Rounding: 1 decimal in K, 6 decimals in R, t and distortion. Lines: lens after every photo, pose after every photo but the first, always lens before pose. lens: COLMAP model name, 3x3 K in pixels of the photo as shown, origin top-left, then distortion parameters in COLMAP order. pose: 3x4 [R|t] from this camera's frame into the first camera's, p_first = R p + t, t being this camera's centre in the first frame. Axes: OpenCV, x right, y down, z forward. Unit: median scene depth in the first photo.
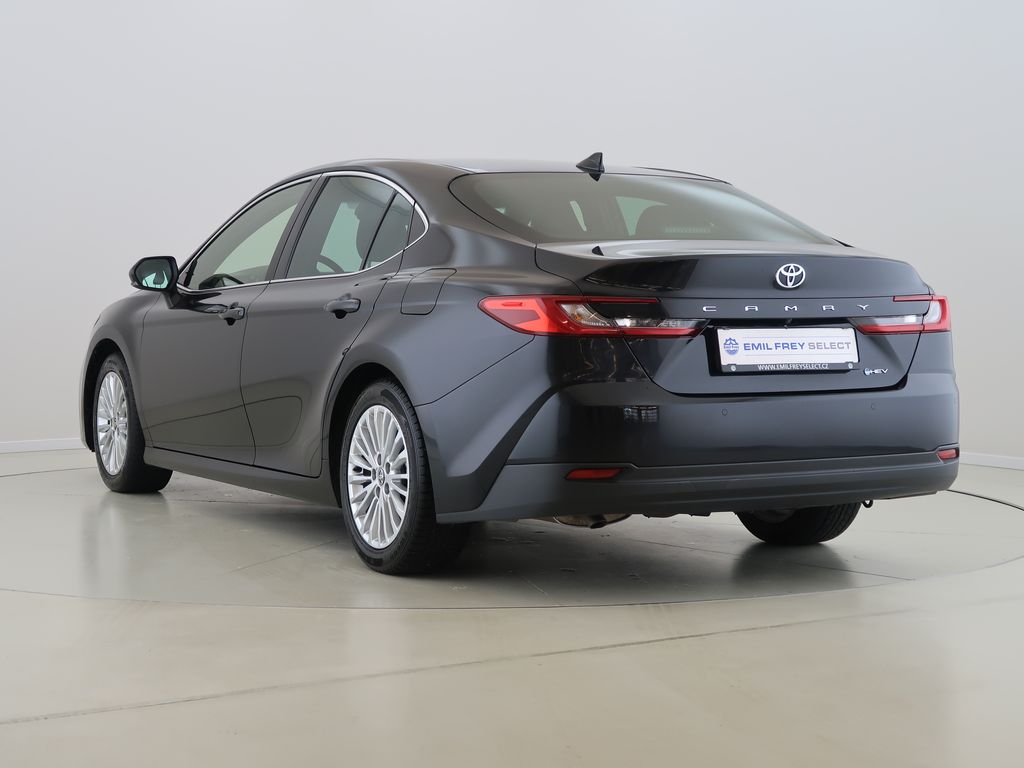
lens RADIAL K [[640.0, 0, 512.0], [0, 640.0, 384.0], [0, 0, 1]] dist [-0.000925, -0.000477]
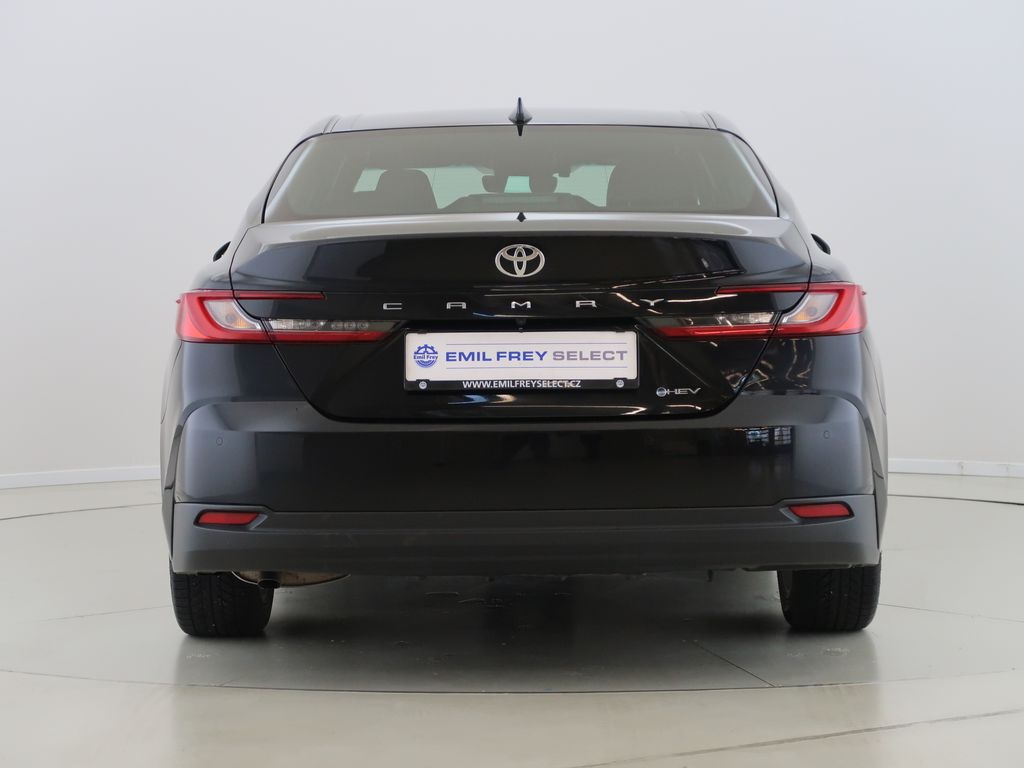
lens RADIAL K [[799.4, 0, 512.0], [0, 799.4, 384.0], [0, 0, 1]] dist [0.006302, 0.000810]
pose [[0.985135, 0.013576, -0.171245, 0.583548], [-0.015246, 0.999848, -0.008441, -0.019117], [0.171105, 0.010926, 0.985192, 0.091095]]
